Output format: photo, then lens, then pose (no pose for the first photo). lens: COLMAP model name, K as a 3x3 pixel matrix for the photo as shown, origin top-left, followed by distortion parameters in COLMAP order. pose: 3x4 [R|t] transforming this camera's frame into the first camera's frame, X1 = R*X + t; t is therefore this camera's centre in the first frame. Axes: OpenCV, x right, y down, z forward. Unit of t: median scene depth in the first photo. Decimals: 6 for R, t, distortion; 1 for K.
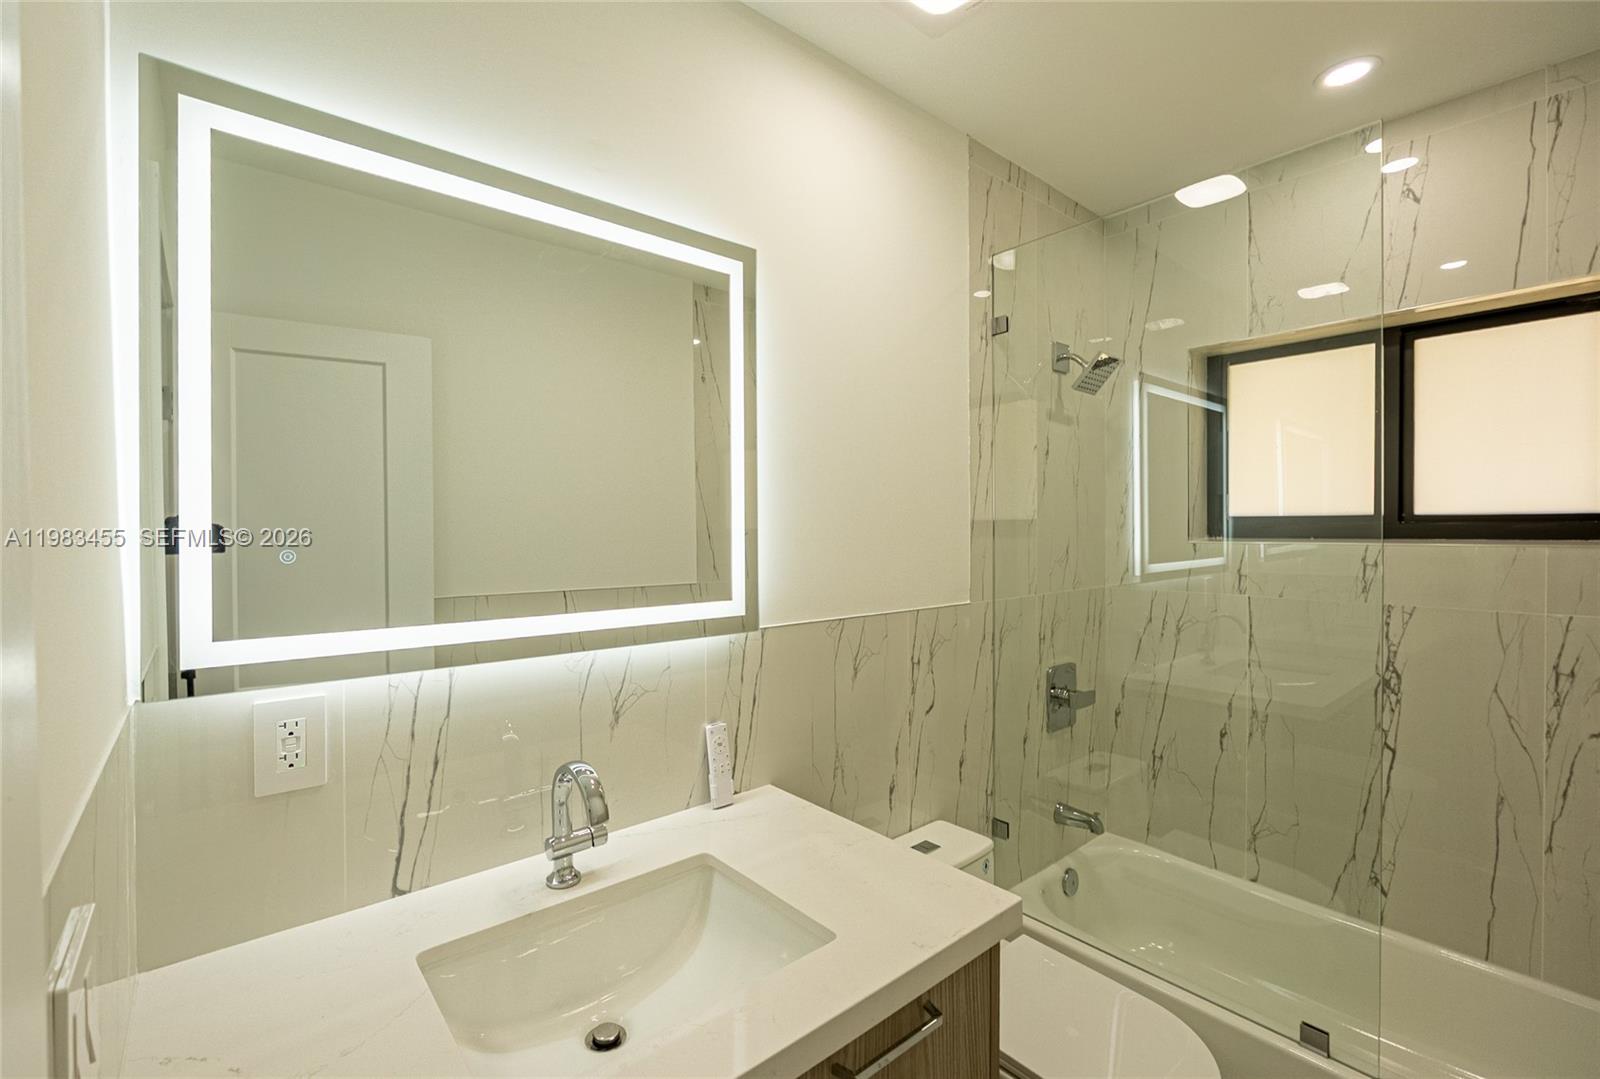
lens RADIAL K [[659.3, 0, 796.0], [0, 659.3, 536.5], [0, 0, 1]] dist [-0.000401, -0.000079]
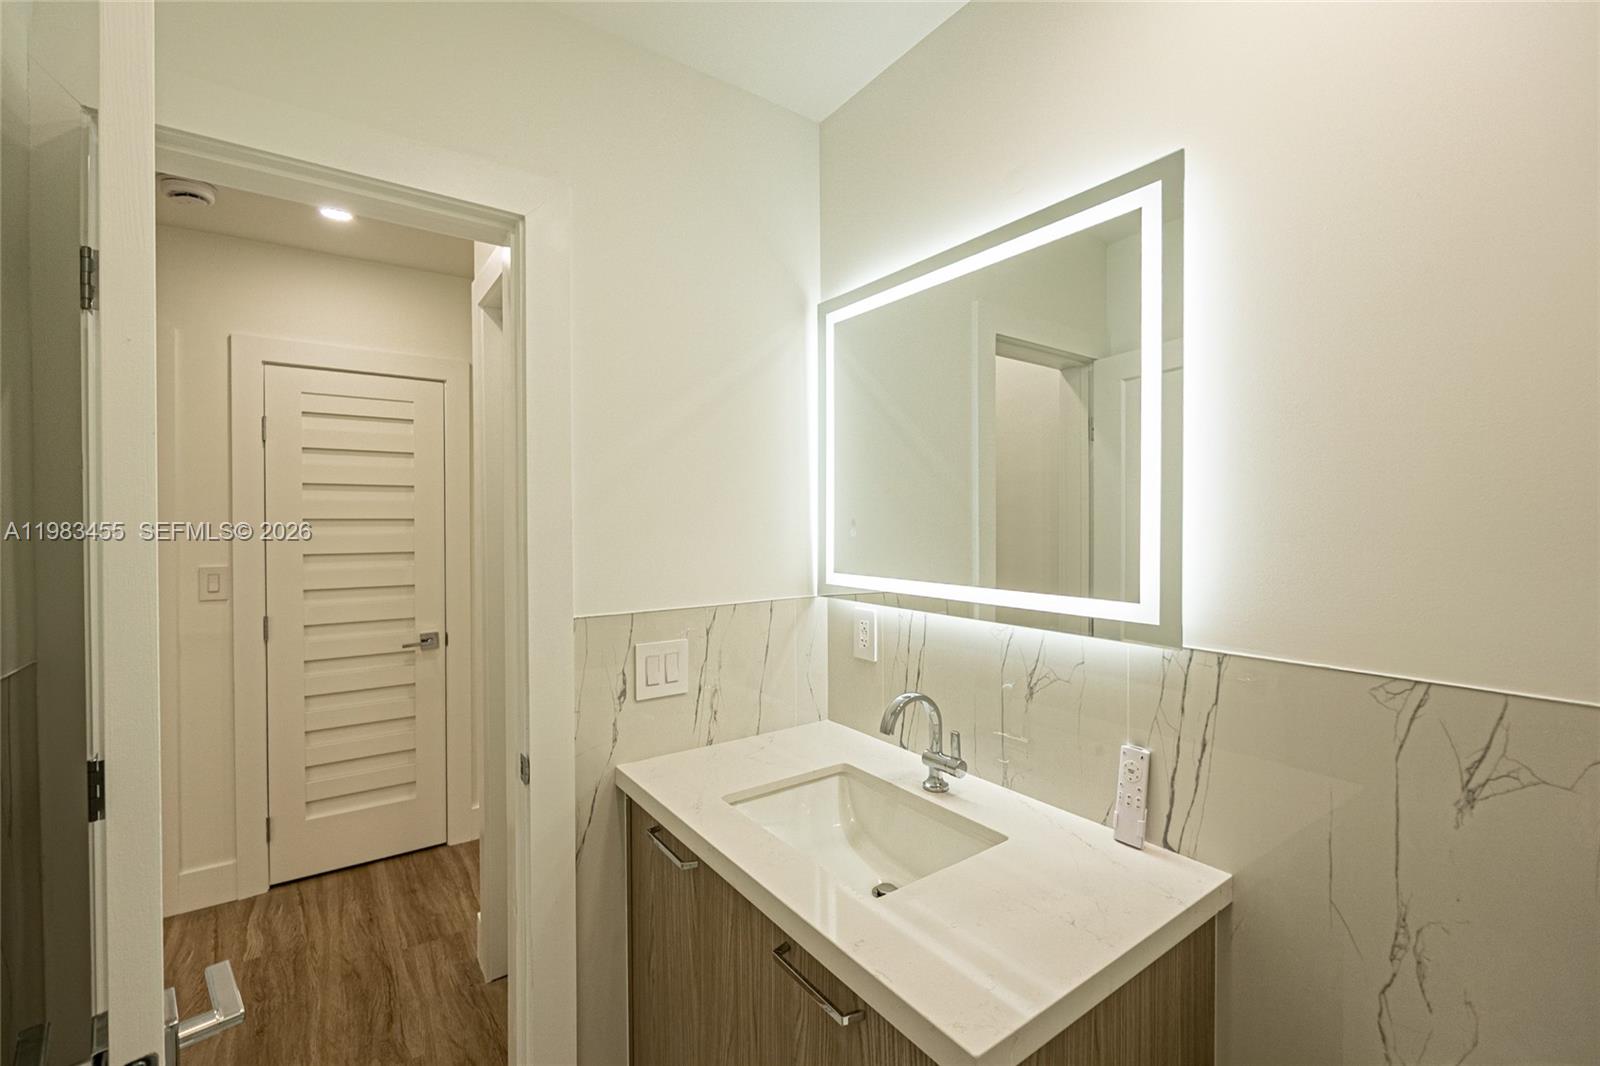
lens RADIAL K [[668.1, 0, 800.0], [0, 668.1, 533.0], [0, 0, 1]] dist [-0.001946, -0.000011]
pose [[-0.040195, 0.022855, -0.998930, 0.747277], [-0.009535, 0.999684, 0.023256, -0.006445], [0.999146, 0.010459, -0.039964, 0.603536]]
